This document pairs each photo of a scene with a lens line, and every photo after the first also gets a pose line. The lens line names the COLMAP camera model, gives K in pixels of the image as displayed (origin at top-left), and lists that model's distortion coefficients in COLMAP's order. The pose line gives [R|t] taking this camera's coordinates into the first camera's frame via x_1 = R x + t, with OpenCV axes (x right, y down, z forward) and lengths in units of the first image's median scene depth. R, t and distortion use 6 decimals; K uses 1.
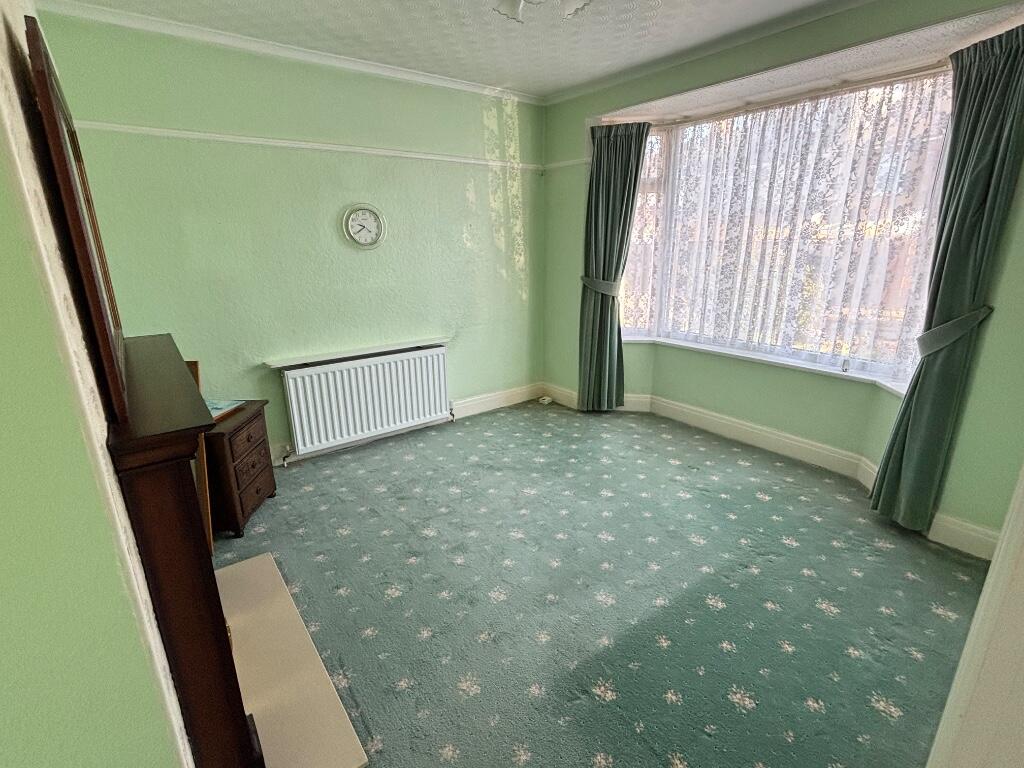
lens RADIAL K [[486.2, 0, 506.7], [0, 486.2, 386.9], [0, 0, 1]] dist [0.000154, -0.004748]
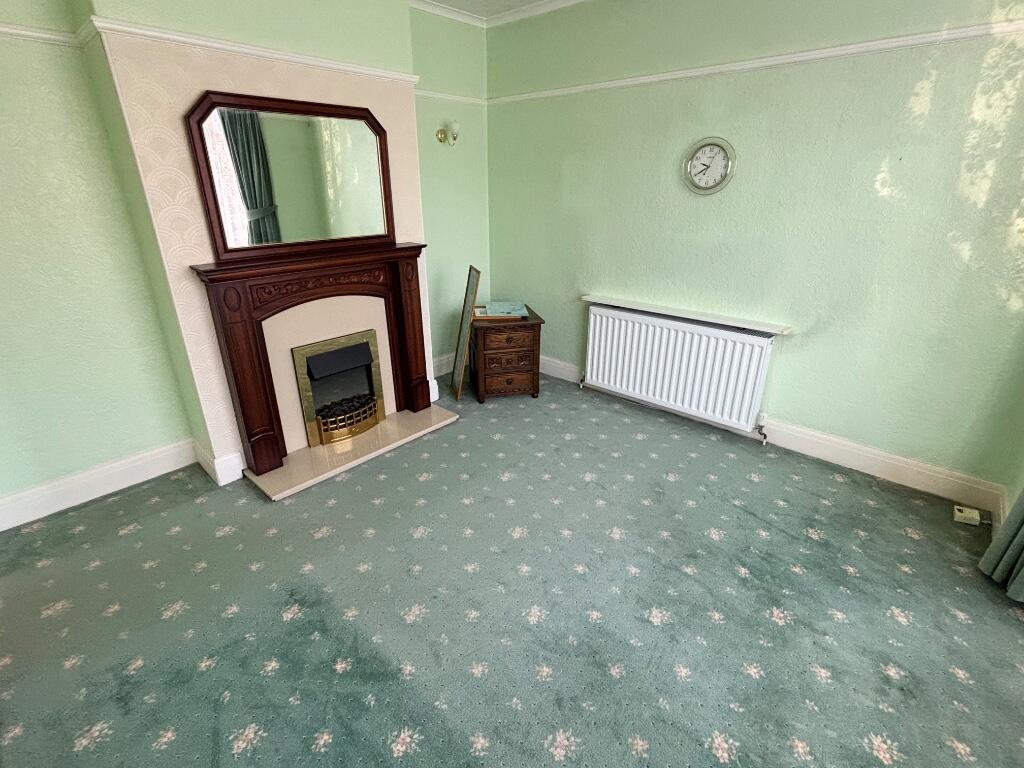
lens RADIAL K [[486.2, 0, 506.1], [0, 486.2, 382.6], [0, 0, 1]] dist [0.000154, -0.004748]
pose [[0.174786, 0.384709, -0.906338, 0.477071], [-0.282125, 0.901479, 0.328239, -0.151216], [0.943321, 0.198330, 0.266102, 0.464760]]
